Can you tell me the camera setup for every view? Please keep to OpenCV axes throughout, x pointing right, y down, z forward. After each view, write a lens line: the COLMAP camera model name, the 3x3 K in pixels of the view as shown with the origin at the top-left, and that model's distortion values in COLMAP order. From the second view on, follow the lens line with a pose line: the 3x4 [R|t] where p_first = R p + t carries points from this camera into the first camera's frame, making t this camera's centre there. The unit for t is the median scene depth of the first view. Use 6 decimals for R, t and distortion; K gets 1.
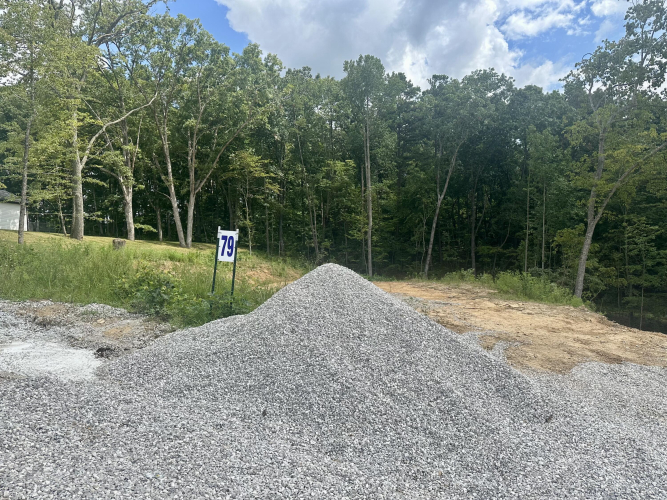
lens RADIAL K [[482.8, 0, 335.4], [0, 482.8, 259.2], [0, 0, 1]] dist [0.037608, -0.044295]
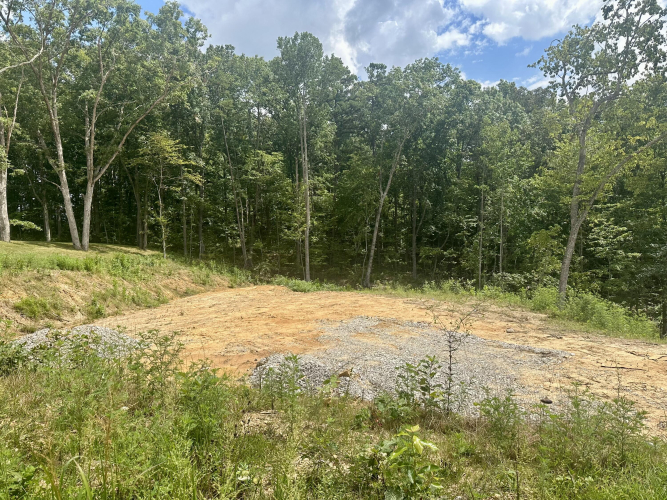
lens RADIAL K [[482.8, 0, 336.4], [0, 482.8, 248.1], [0, 0, 1]] dist [0.037608, -0.044295]
pose [[0.982591, -0.000359, 0.185779, -0.040976], [0.004386, 0.999764, -0.021264, -0.007463], [-0.185728, 0.021709, 0.982361, 0.124401]]
